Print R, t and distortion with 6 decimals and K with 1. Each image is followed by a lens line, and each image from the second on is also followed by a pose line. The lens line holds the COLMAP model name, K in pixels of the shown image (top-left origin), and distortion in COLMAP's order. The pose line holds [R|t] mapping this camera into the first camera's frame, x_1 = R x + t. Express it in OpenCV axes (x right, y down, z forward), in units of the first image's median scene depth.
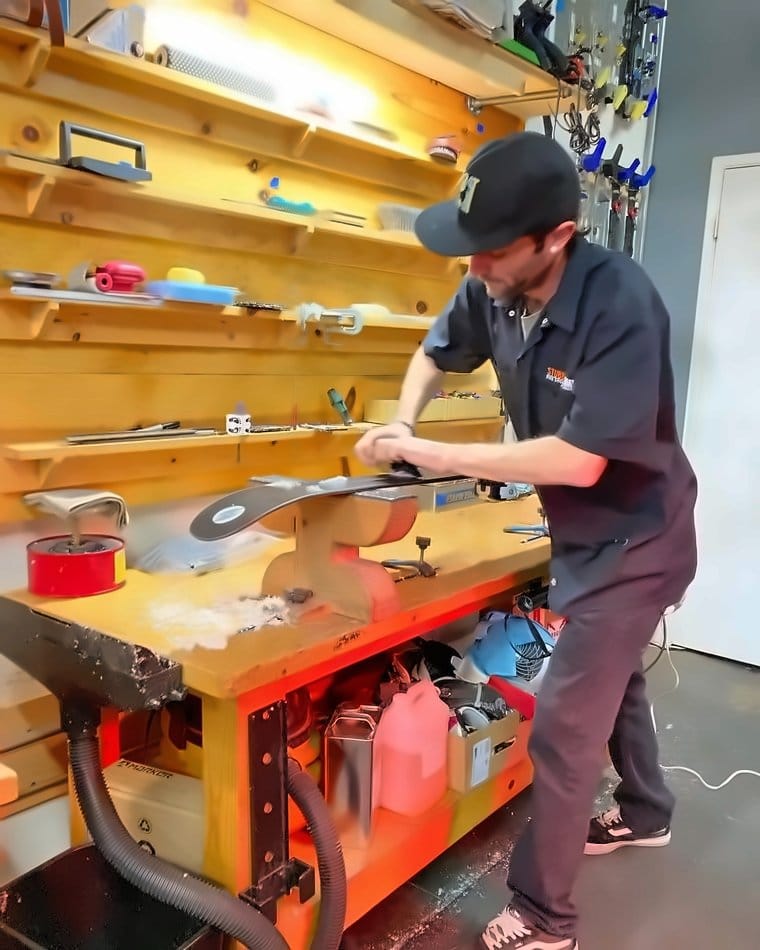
lens RADIAL K [[850.8, 0, 380.0], [0, 850.8, 475.0], [0, 0, 1]] dist [0.072990, -0.002375]
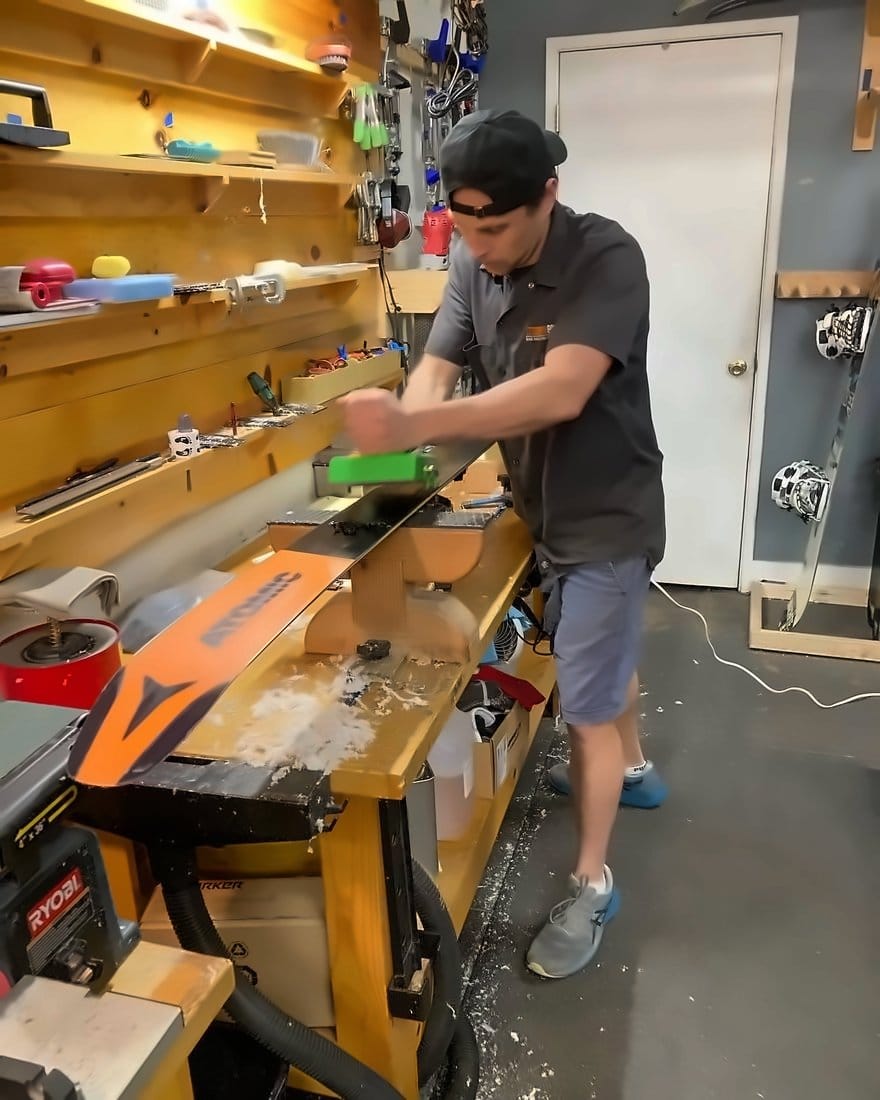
lens RADIAL K [[990.7, 0, 442.3], [0, 990.7, 522.4], [0, 0, 1]] dist [0.082795, 0.011362]
pose [[0.924905, -0.180007, 0.334886, -0.269184], [0.134397, 0.978745, 0.154907, -0.099573], [-0.355652, -0.098267, 0.929438, 0.048481]]
